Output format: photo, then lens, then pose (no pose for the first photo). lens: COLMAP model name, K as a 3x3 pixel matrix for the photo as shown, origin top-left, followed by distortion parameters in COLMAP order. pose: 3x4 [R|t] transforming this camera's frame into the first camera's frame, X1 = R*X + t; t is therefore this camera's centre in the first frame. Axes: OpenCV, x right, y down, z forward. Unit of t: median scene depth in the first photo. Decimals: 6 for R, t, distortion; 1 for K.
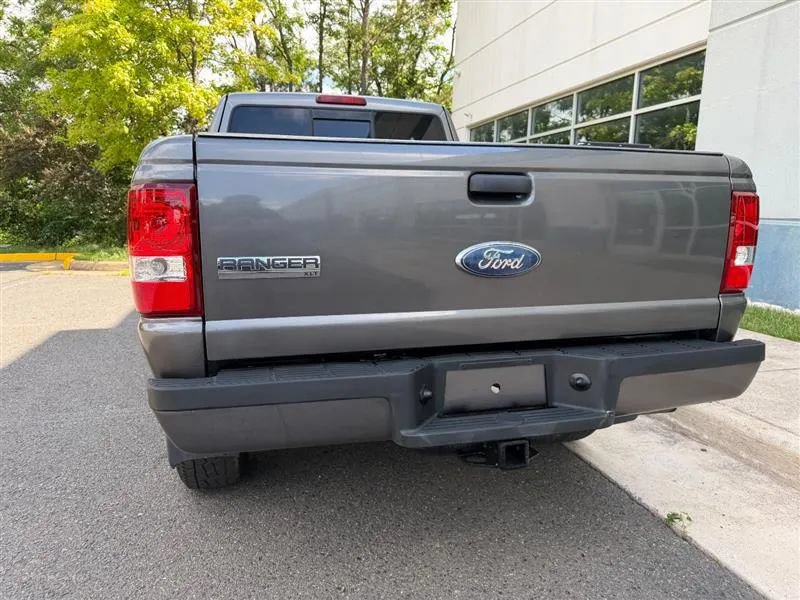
lens RADIAL K [[572.7, 0, 400.0], [0, 572.7, 300.0], [0, 0, 1]] dist [0.029391, -0.032160]
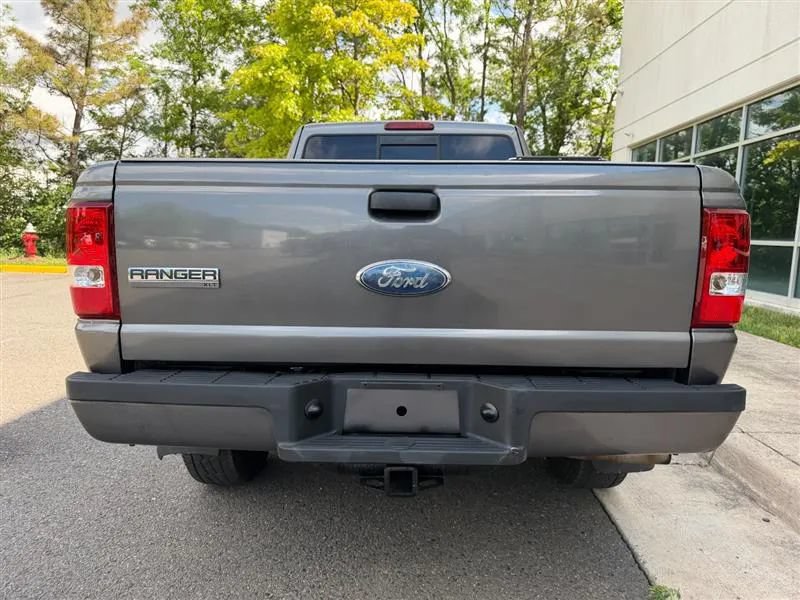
lens RADIAL K [[572.7, 0, 400.0], [0, 572.7, 300.0], [0, 0, 1]] dist [0.029391, -0.032160]
pose [[0.956262, 0.039382, -0.289849, 0.393963], [-0.051914, 0.998014, -0.035674, 0.001580], [0.287869, 0.049161, 0.956407, 0.061055]]
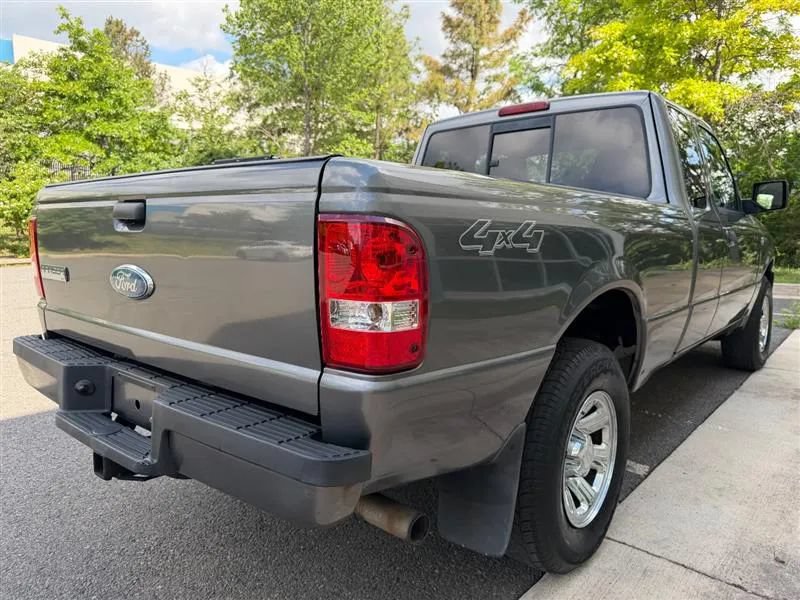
lens RADIAL K [[570.4, 0, 400.4], [0, 570.4, 295.5], [0, 0, 1]] dist [0.056704, -0.076256]
pose [[0.555103, 0.102391, -0.825456, 1.162609], [-0.124251, 0.991467, 0.039427, -0.130360], [0.822449, 0.080678, 0.563088, 0.707964]]
